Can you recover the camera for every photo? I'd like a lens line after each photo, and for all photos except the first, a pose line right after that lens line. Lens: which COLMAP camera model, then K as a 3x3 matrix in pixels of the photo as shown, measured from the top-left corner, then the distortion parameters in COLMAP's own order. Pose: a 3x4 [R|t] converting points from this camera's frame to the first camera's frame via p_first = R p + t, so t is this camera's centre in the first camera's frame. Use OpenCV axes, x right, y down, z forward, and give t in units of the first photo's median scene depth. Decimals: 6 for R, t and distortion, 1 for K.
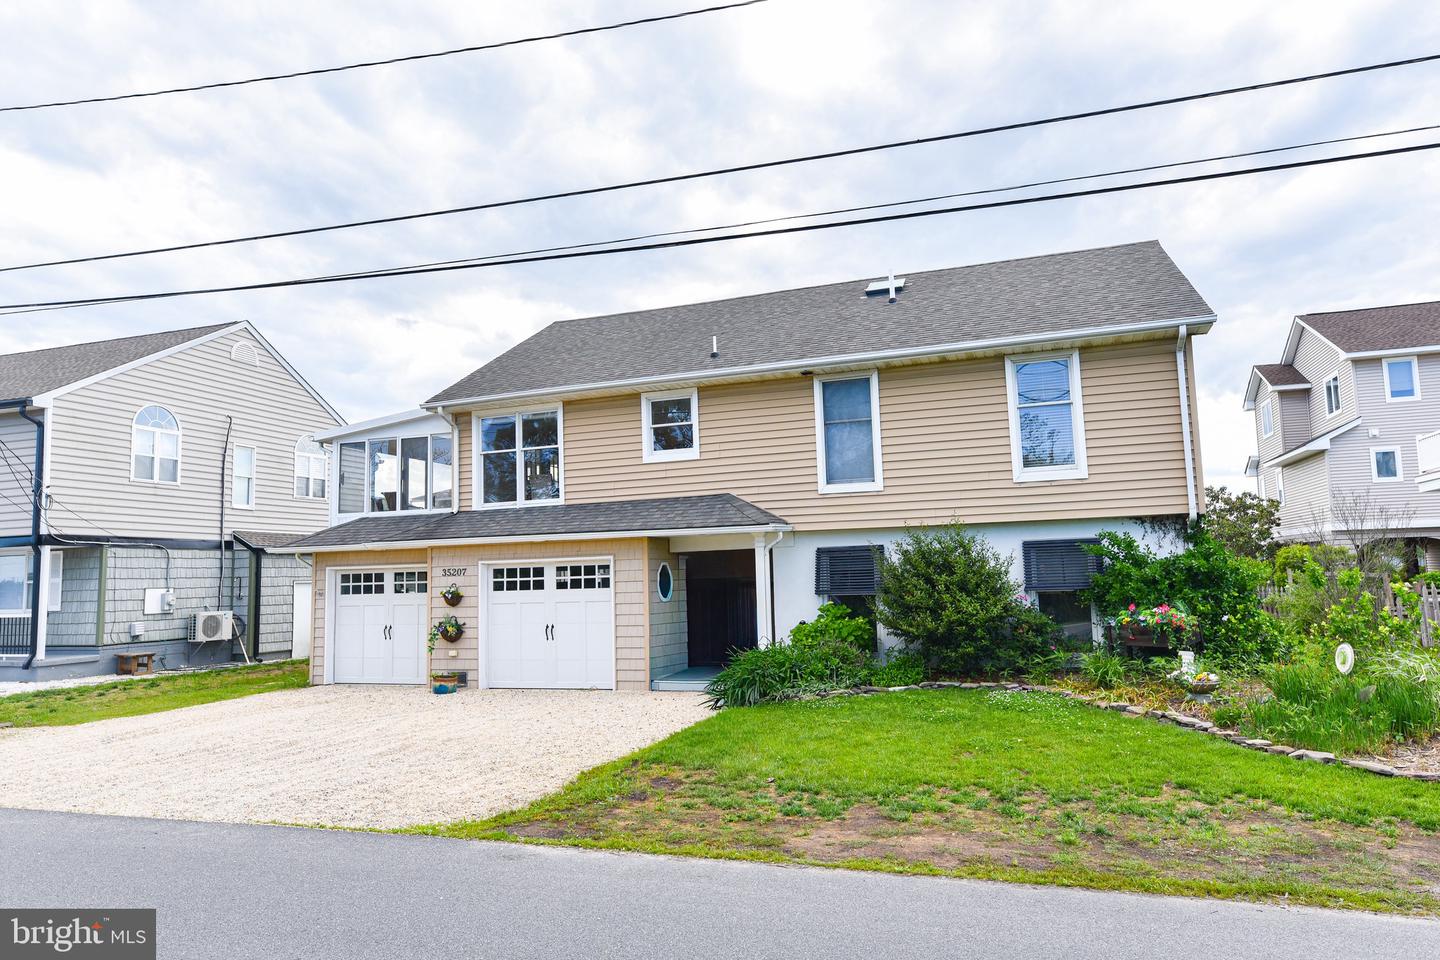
lens RADIAL K [[895.9, 0, 720.0], [0, 895.9, 480.0], [0, 0, 1]] dist [0.008380, 0.001186]
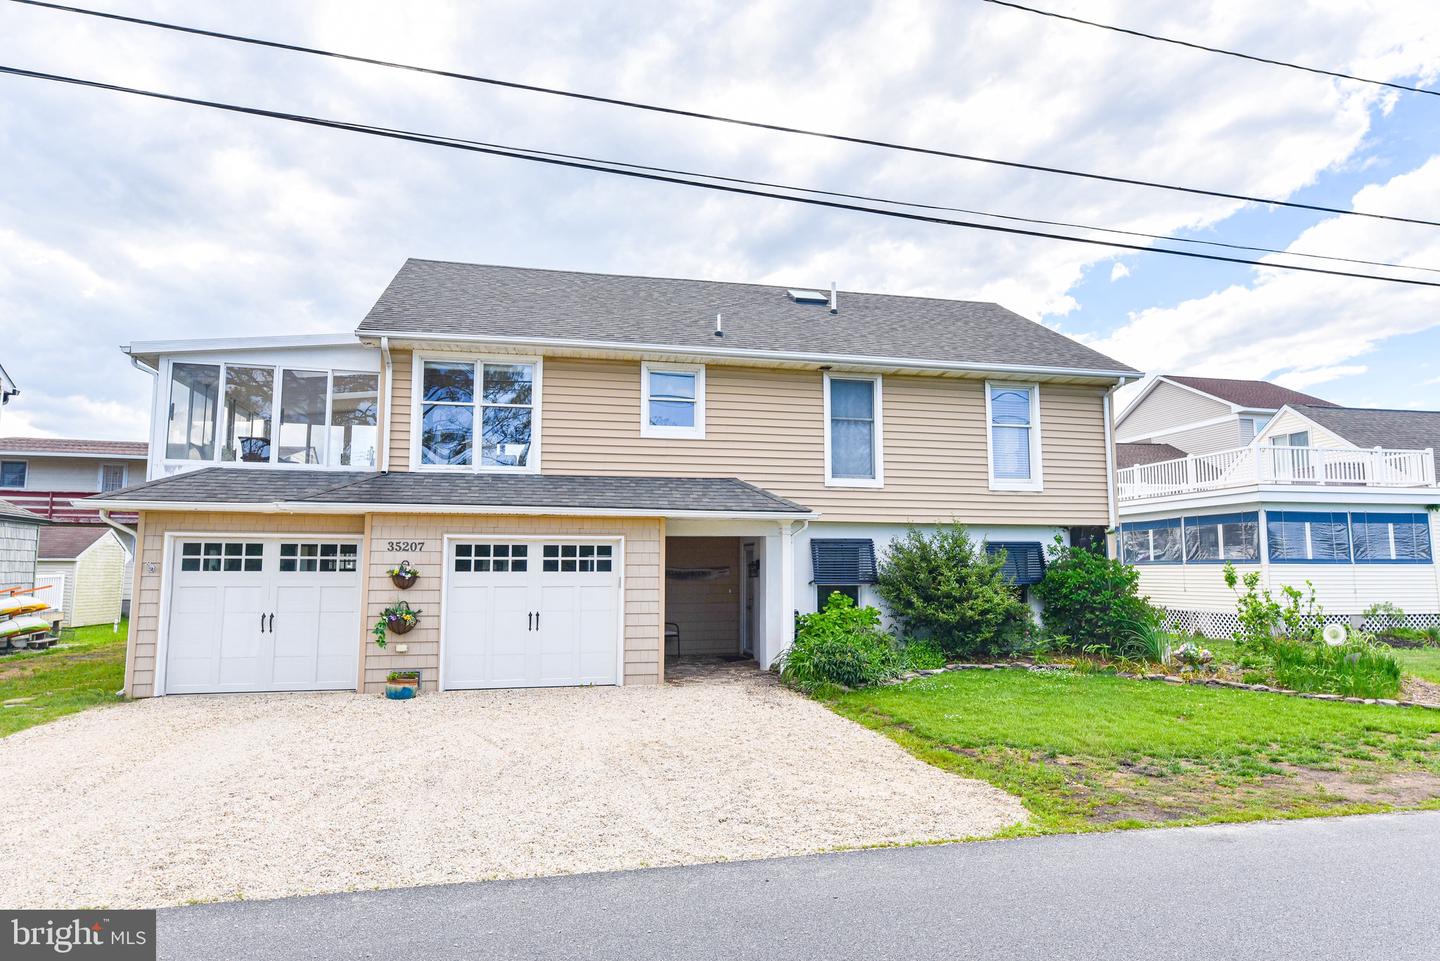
lens RADIAL K [[853.5, 0, 720.0], [0, 853.5, 480.5], [0, 0, 1]] dist [0.007014, 0.000571]
pose [[0.849634, 0.084620, 0.520539, -0.467992], [-0.082650, 0.996212, -0.027043, 0.042406], [-0.520856, -0.020046, 0.853409, 0.209787]]
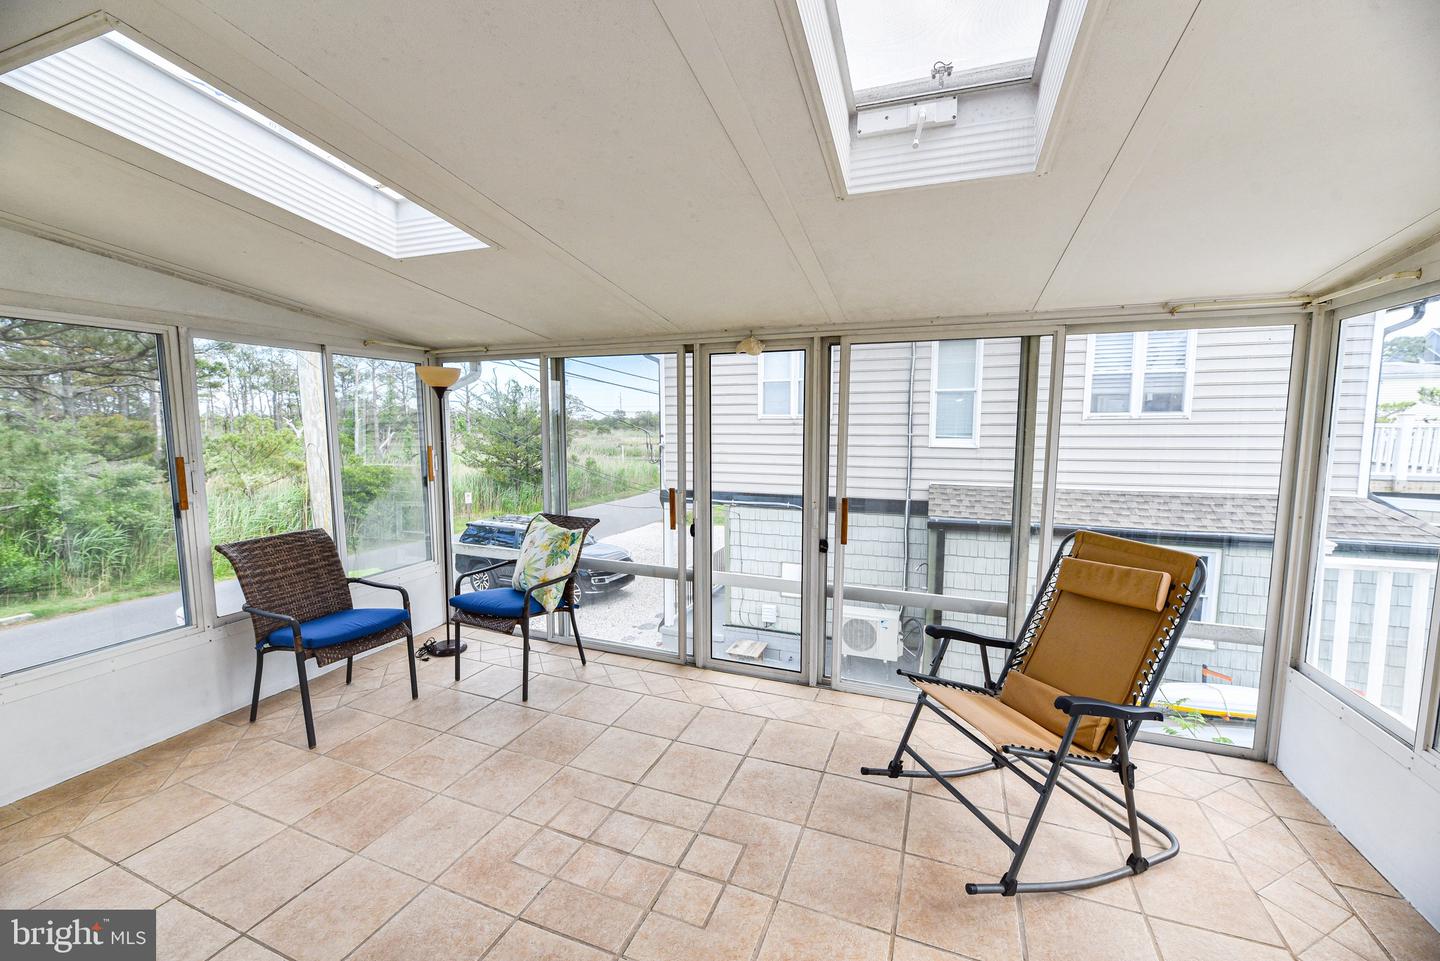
lens RADIAL K [[571.1, 0, 720.0], [0, 571.1, 480.5], [0, 0, 1]] dist [-0.000686, -0.000195]
pose [[-0.031140, 0.126994, -0.991415, -0.238117], [0.113234, 0.985958, 0.122738, -0.013236], [0.993080, -0.108440, -0.045083, 1.312367]]
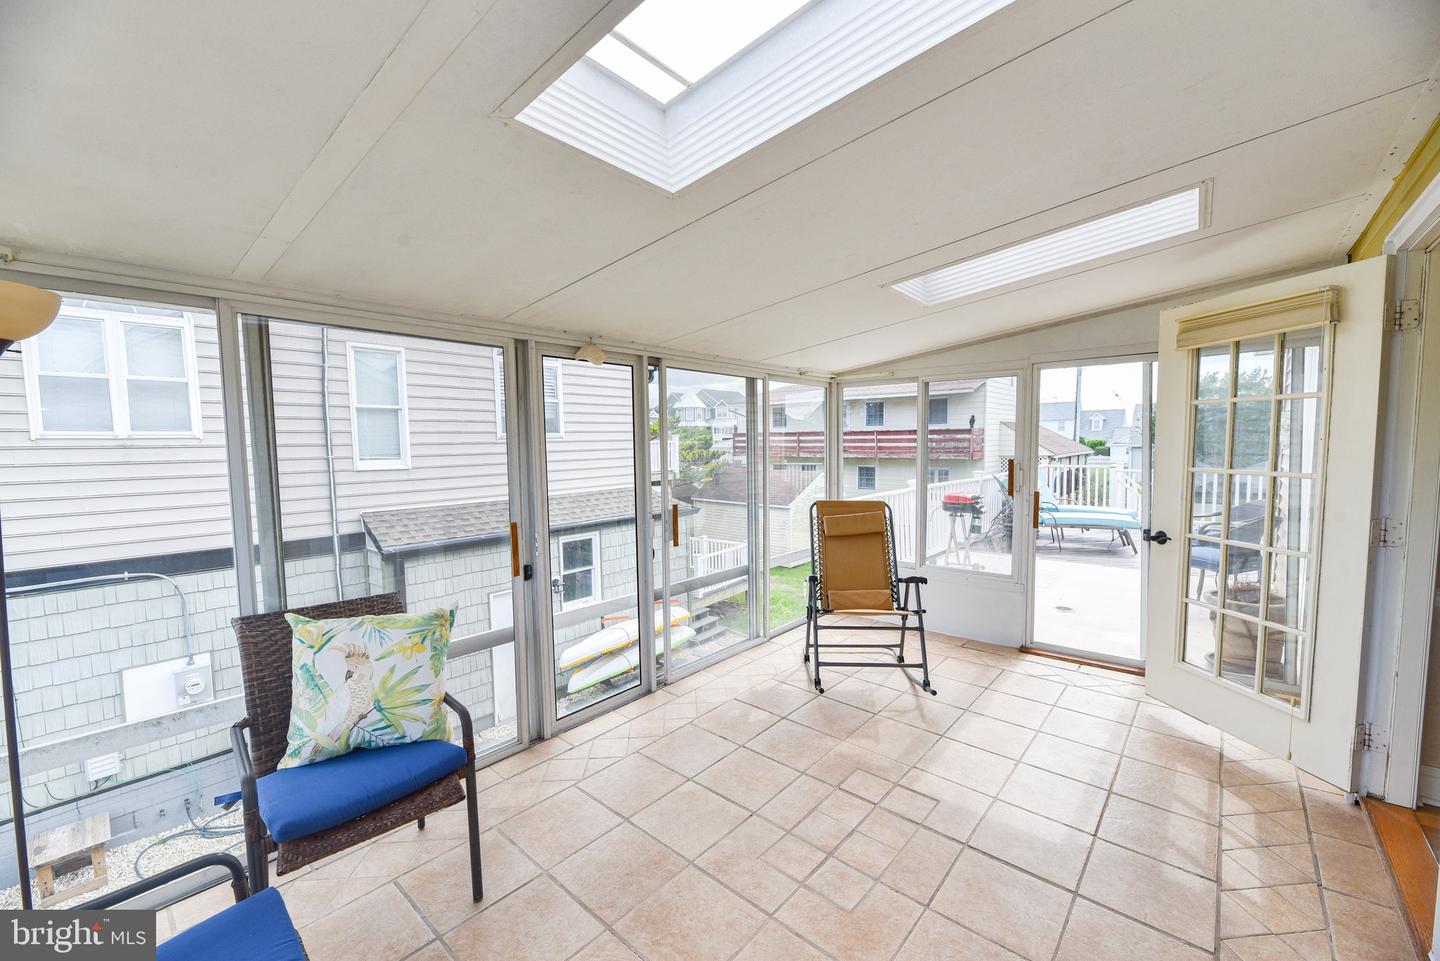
lens RADIAL K [[581.0, 0, 720.0], [0, 581.0, 480.5], [0, 0, 1]] dist [-0.002635, -0.000264]
pose [[0.930367, 0.041736, -0.364246, -0.335934], [0.026994, 0.983005, 0.181584, -0.027033], [0.365634, -0.178773, 0.913429, 1.152321]]
